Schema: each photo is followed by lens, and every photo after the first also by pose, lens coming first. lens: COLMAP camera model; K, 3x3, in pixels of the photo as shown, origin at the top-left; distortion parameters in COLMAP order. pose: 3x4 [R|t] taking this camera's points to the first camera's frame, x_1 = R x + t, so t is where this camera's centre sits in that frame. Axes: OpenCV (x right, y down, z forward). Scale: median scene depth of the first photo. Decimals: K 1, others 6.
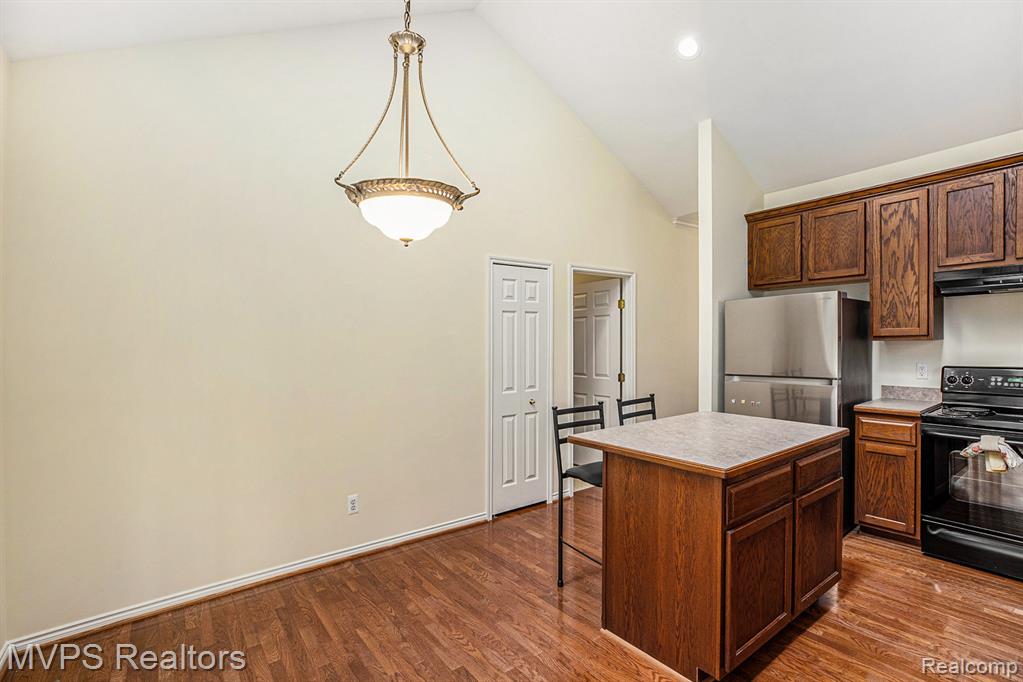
lens RADIAL K [[481.2, 0, 558.0], [0, 481.2, 355.2], [0, 0, 1]] dist [-0.001954, -0.000360]
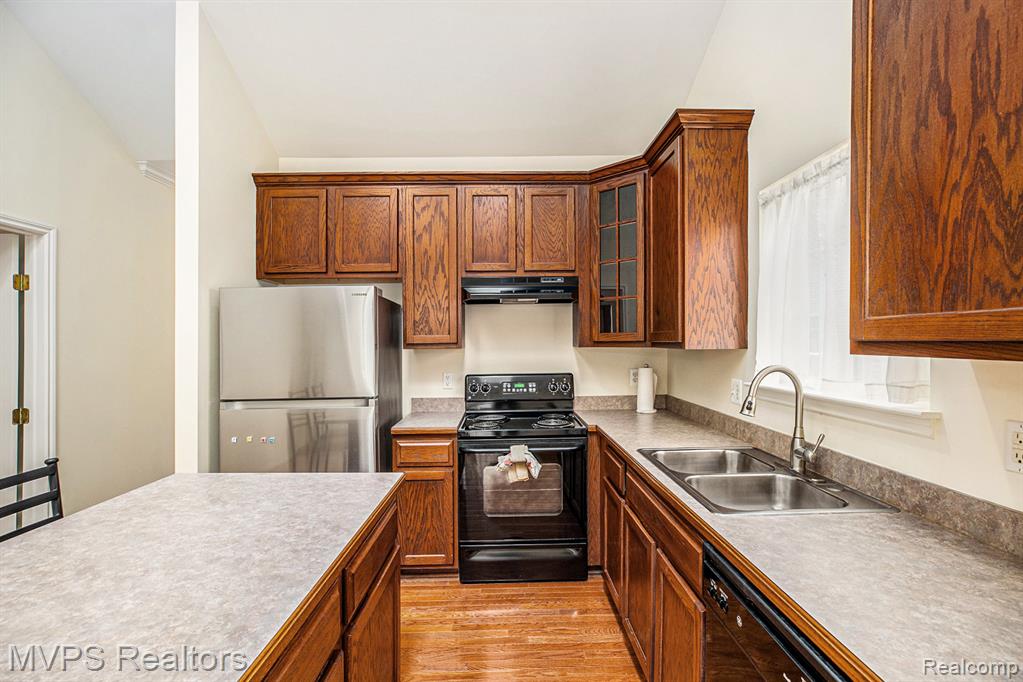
lens RADIAL K [[469.7, 0, 503.3], [0, 469.7, 337.4], [0, 0, 1]] dist [-0.037951, -0.000049]
pose [[0.636179, 0.014164, 0.771412, 0.116887], [0.022027, 0.999091, -0.036510, -0.016514], [-0.771227, 0.040218, 0.635288, 0.337805]]
